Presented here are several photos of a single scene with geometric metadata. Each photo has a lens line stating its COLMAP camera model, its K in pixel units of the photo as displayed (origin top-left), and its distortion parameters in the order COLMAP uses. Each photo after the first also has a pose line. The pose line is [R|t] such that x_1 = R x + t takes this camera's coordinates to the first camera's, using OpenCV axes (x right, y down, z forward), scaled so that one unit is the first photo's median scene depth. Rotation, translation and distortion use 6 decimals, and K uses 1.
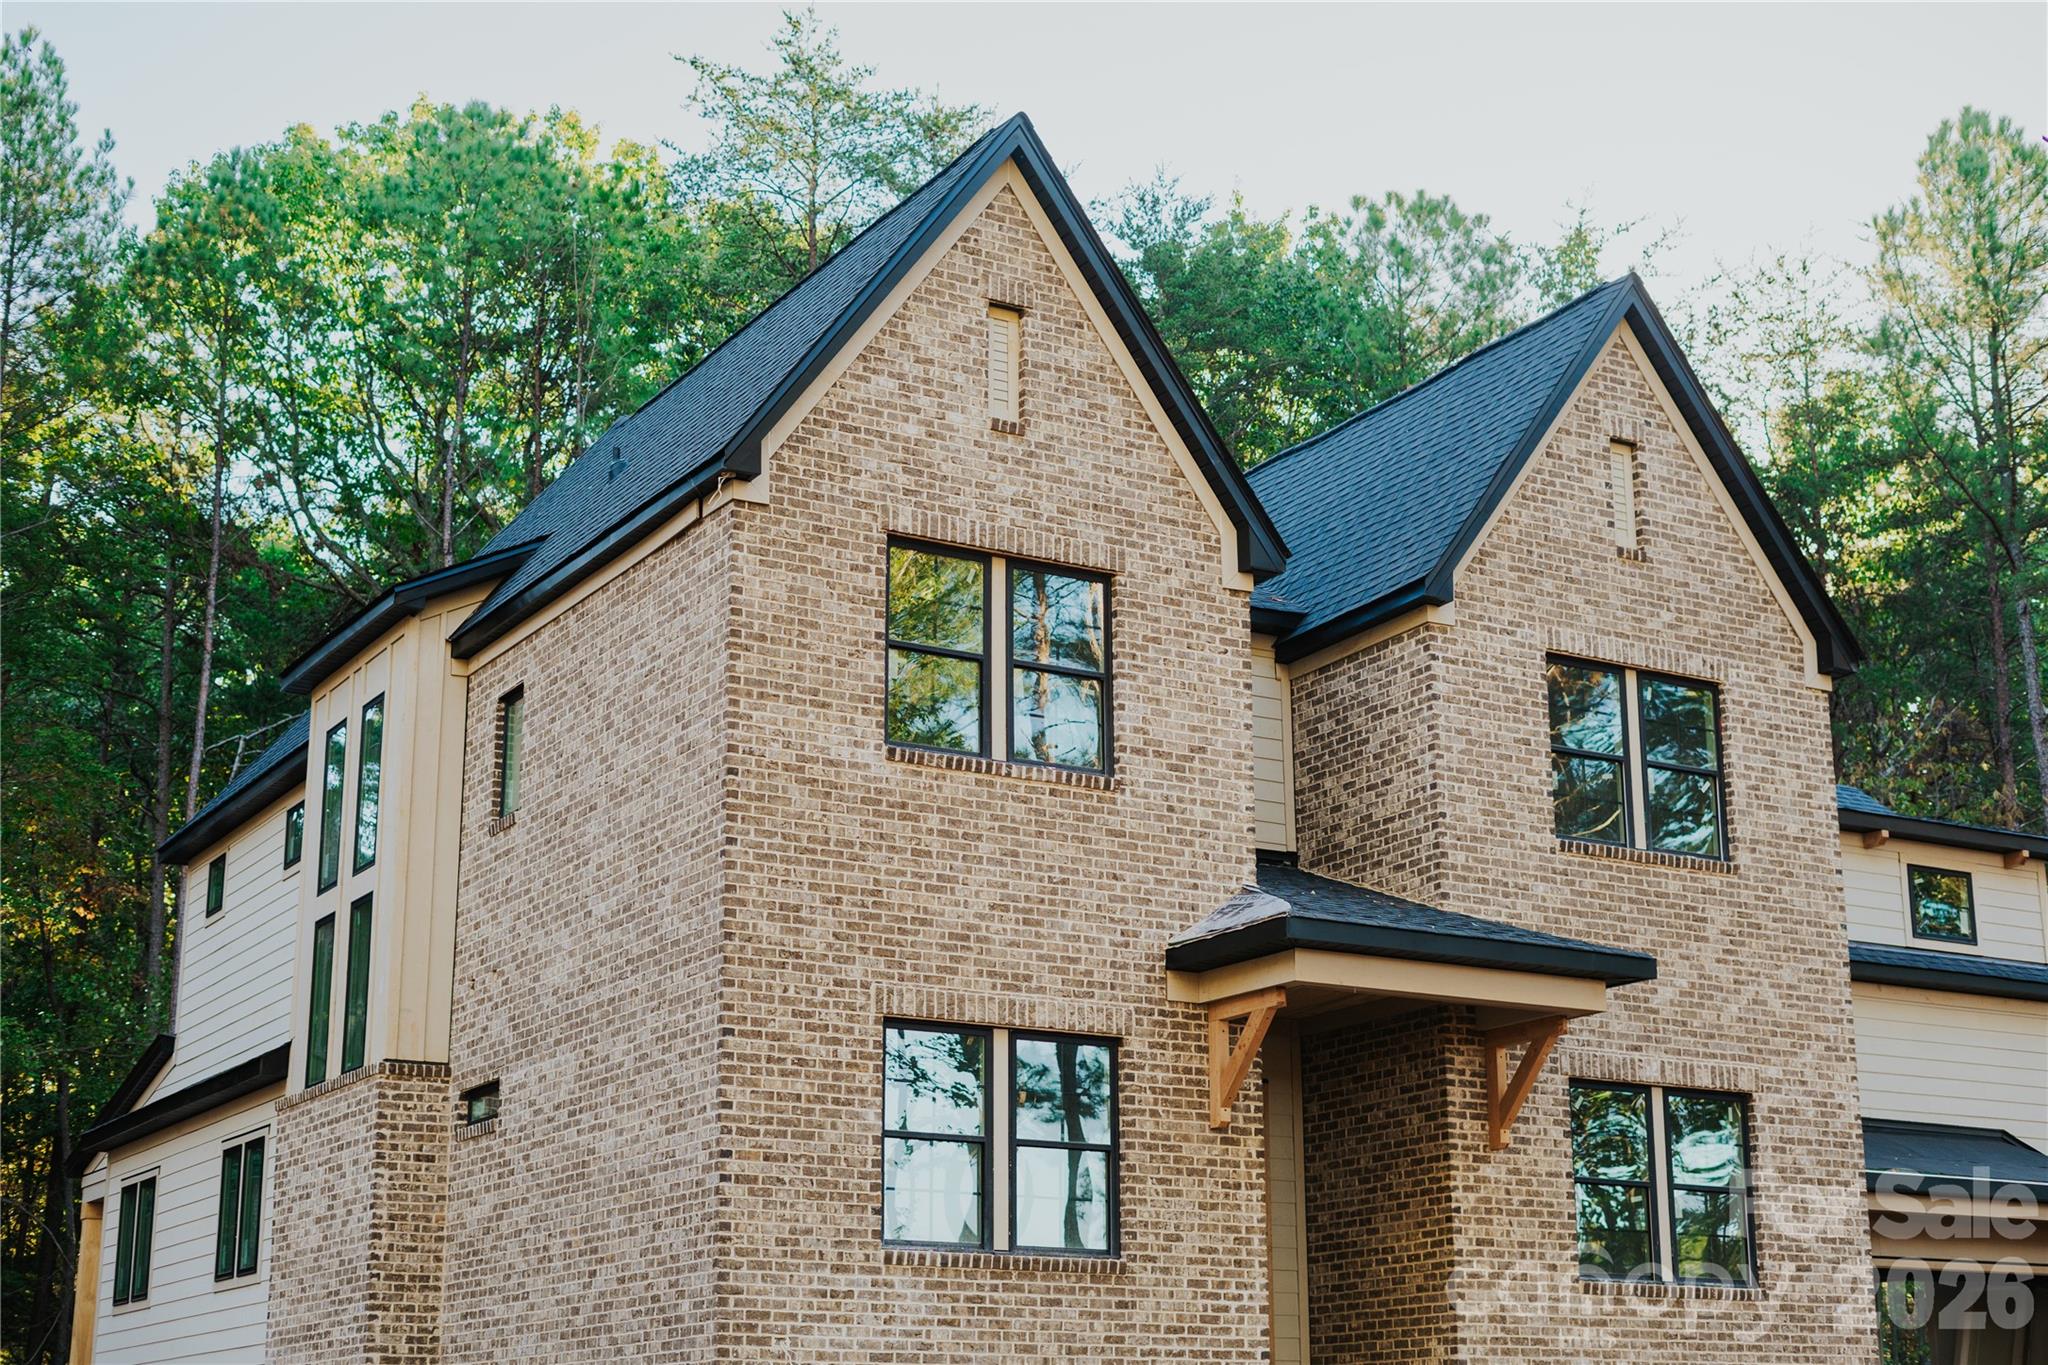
lens RADIAL K [[2972.3, 0, 1053.4], [0, 2972.3, 676.9], [0, 0, 1]] dist [0.000079, -0.062243]
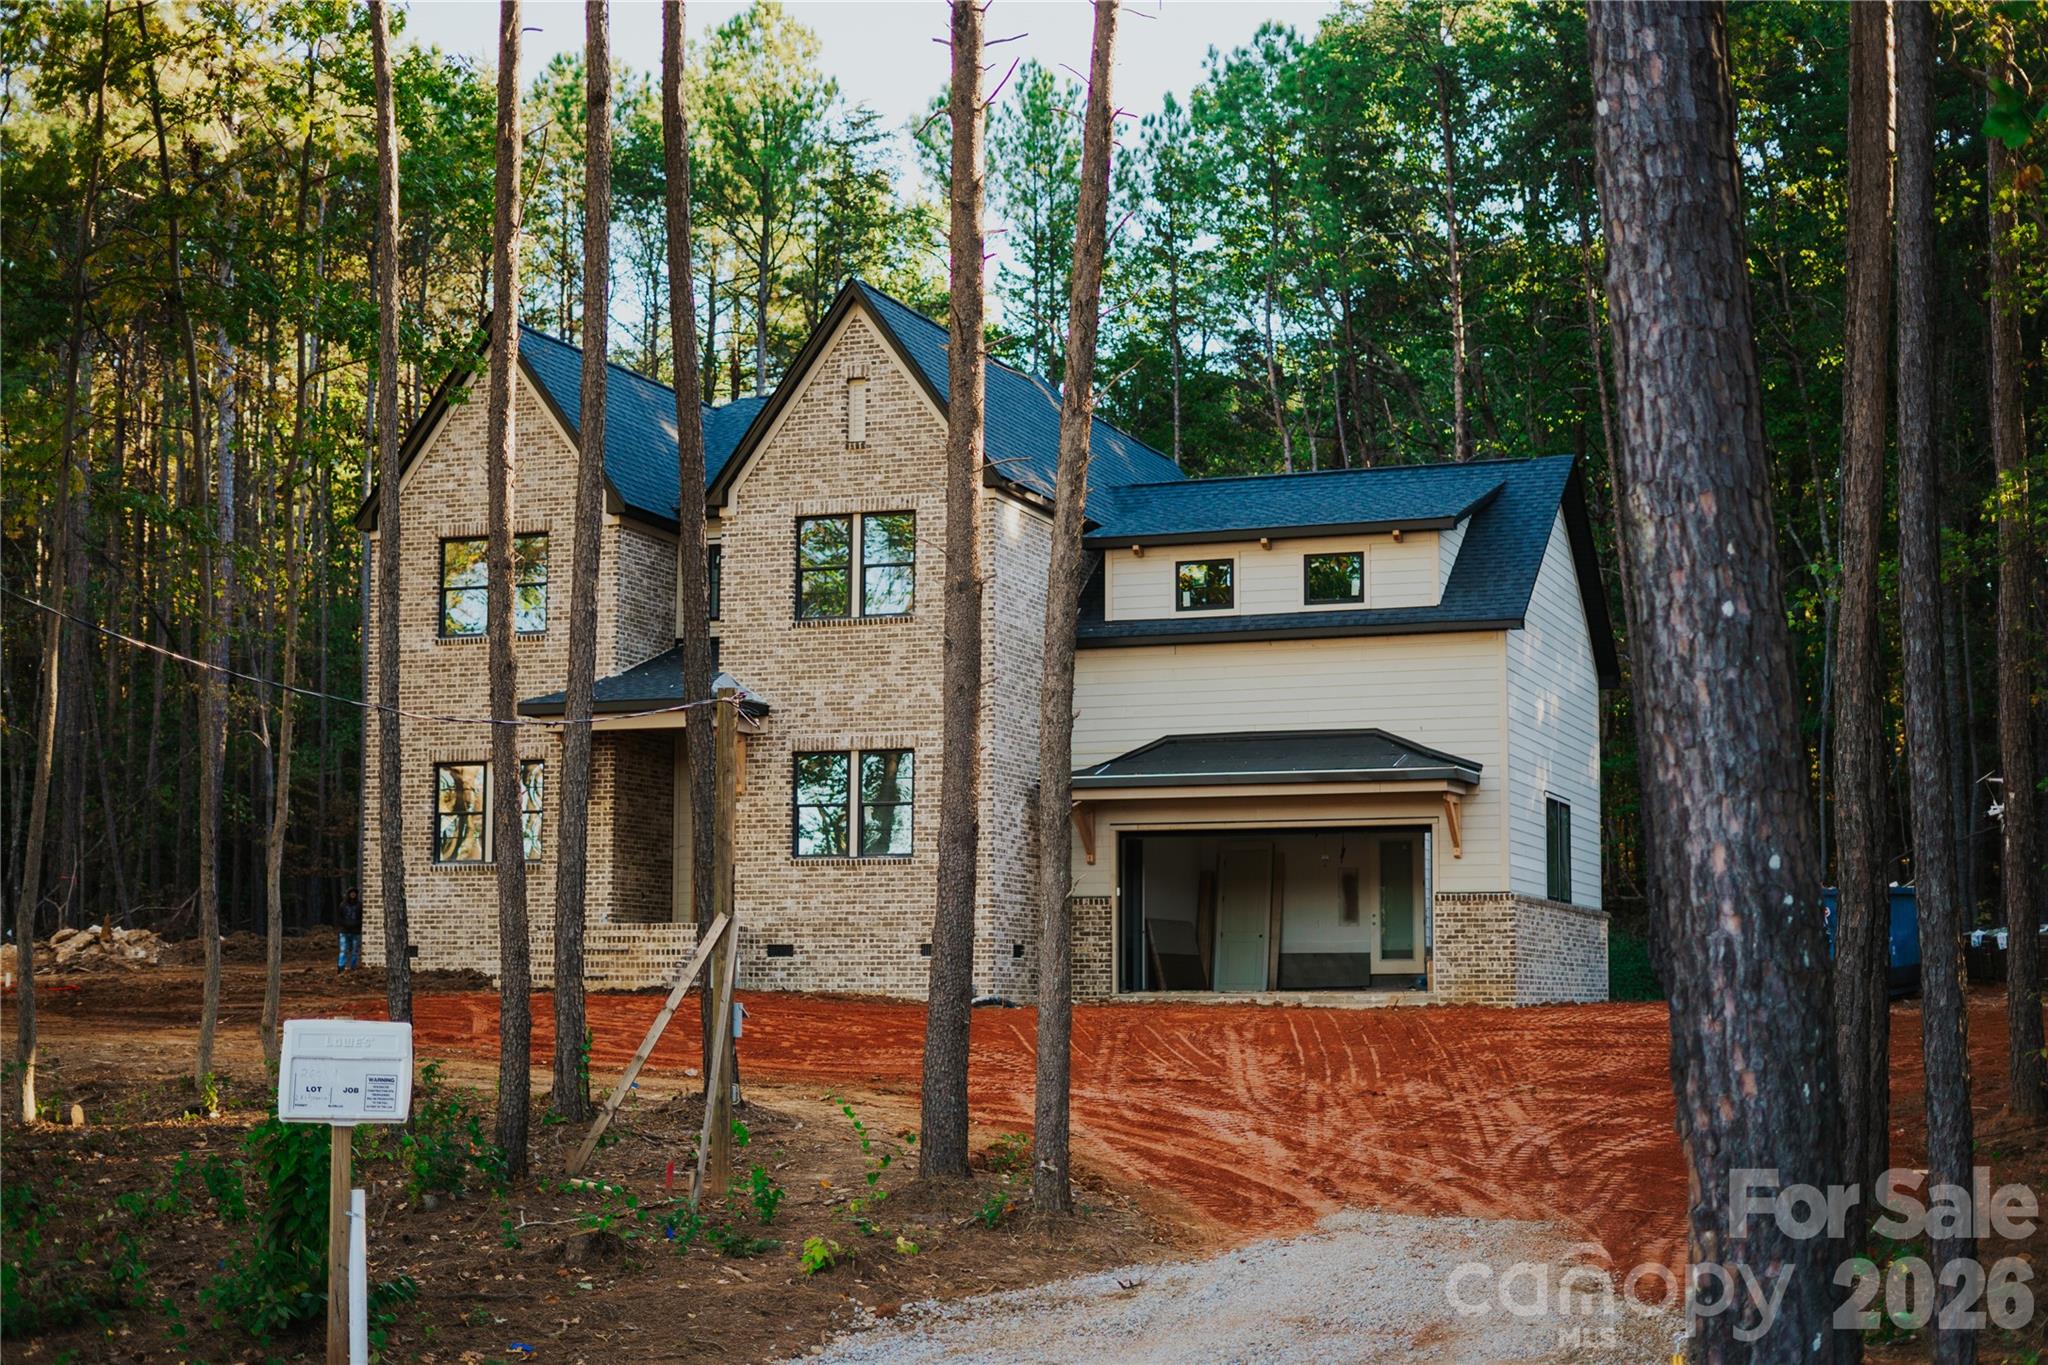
lens RADIAL K [[2922.1, 0, 1023.3], [0, 2922.1, 647.4], [0, 0, 1]] dist [-0.011877, 0.007615]
pose [[0.621969, -0.091510, -0.777676, 1.842206], [0.204789, 0.977591, 0.048752, 0.012546], [0.755789, -0.189581, 0.626772, -0.025127]]
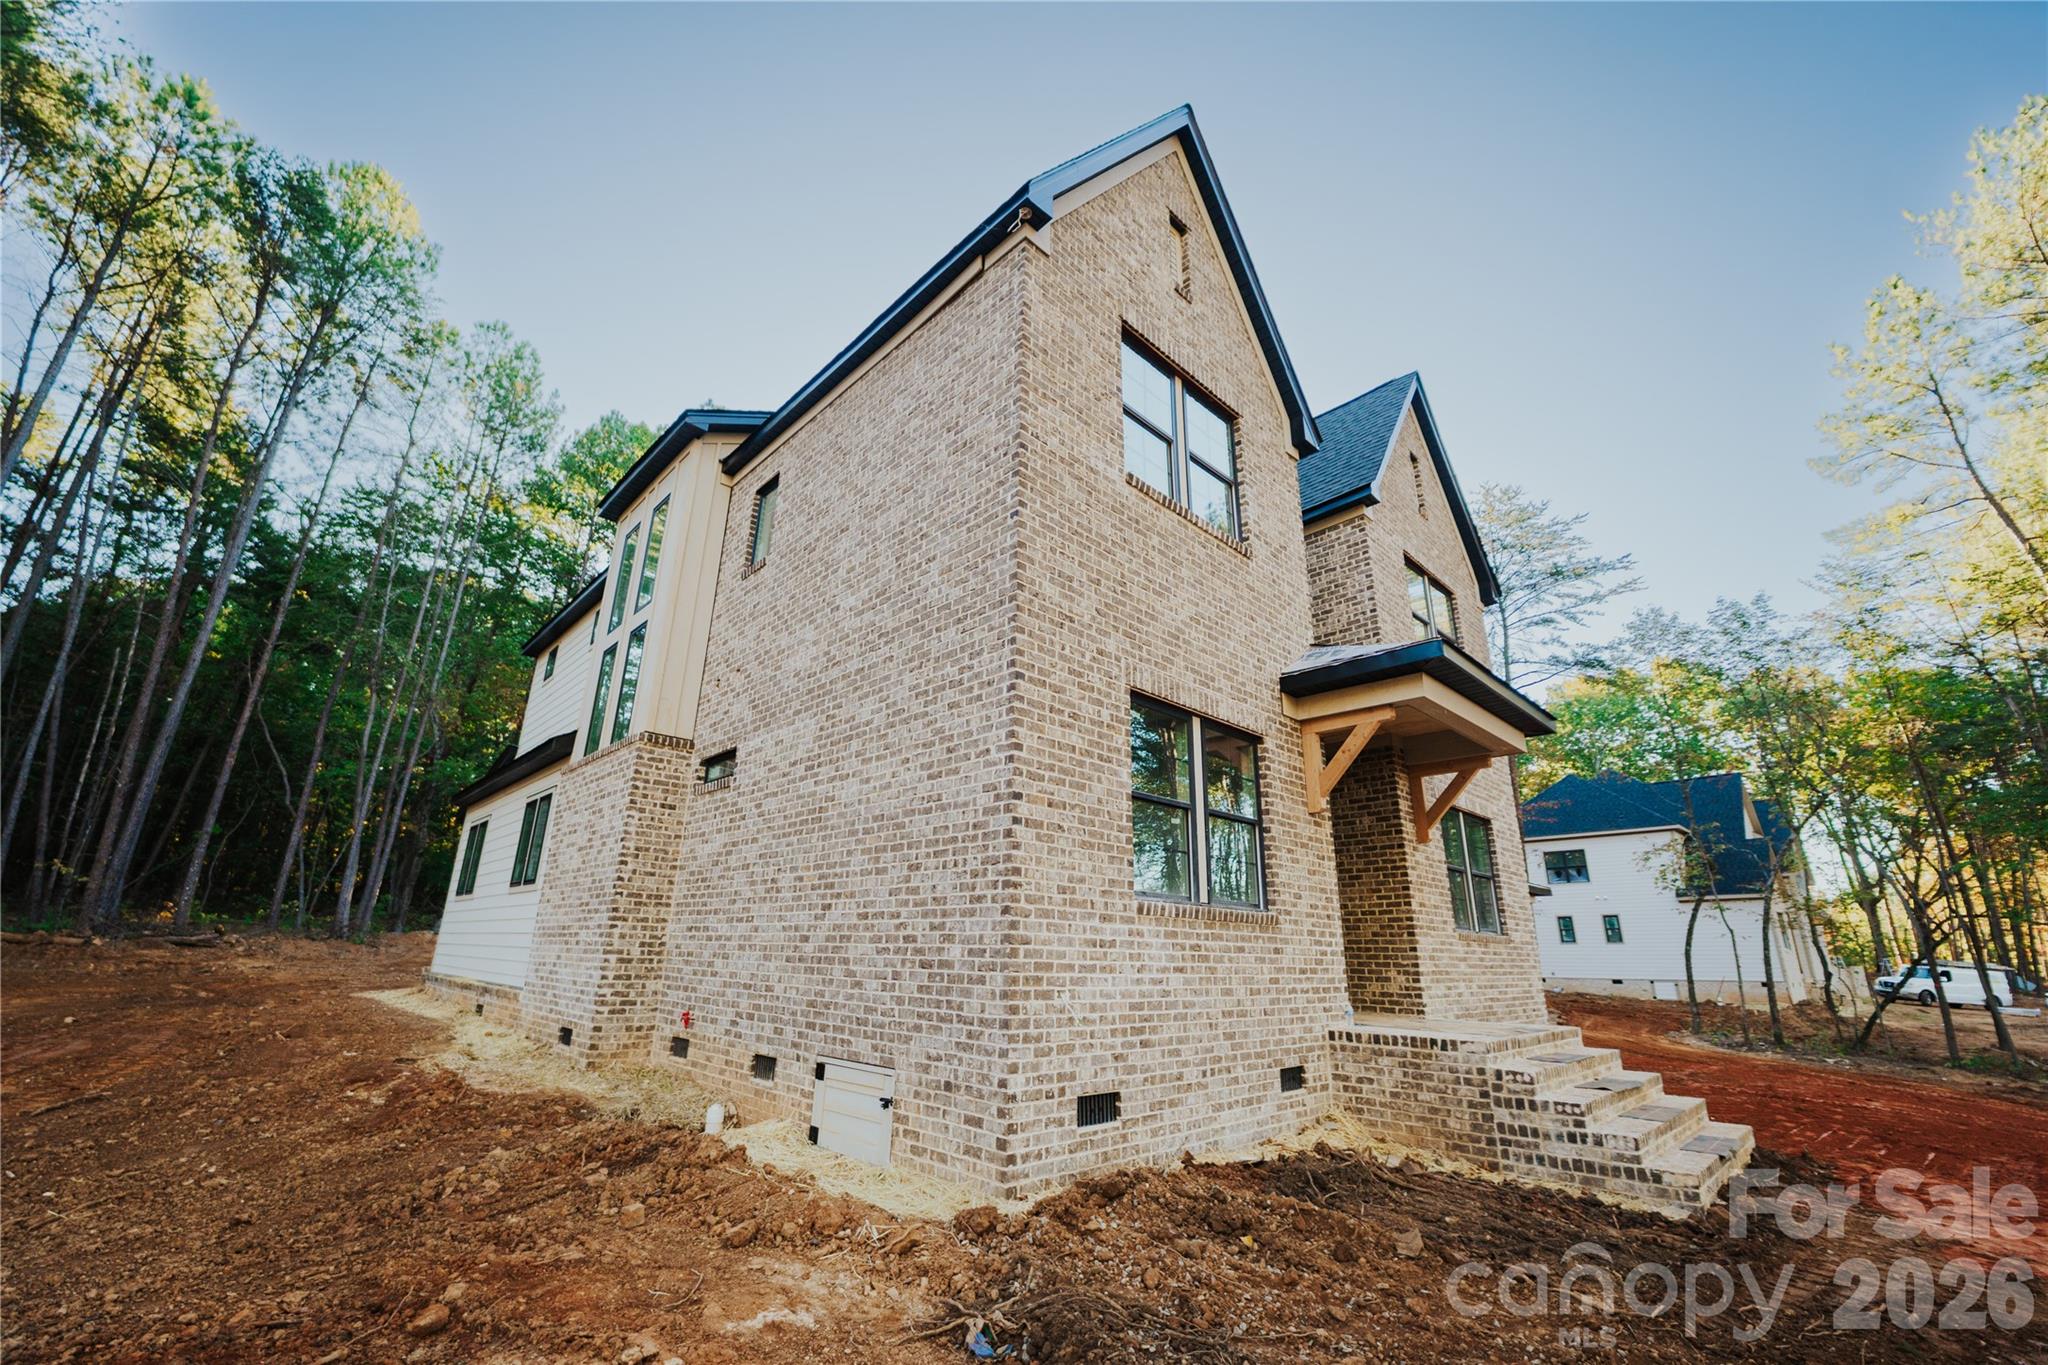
lens RADIAL K [[821.4, 0, 1022.0], [0, 821.4, 686.5], [0, 0, 1]] dist [-0.023420, 0.007507]
pose [[0.974088, 0.095524, 0.205007, -0.152173], [-0.086326, 0.994836, -0.053373, 0.126888], [-0.209046, 0.034293, 0.977304, 0.671723]]
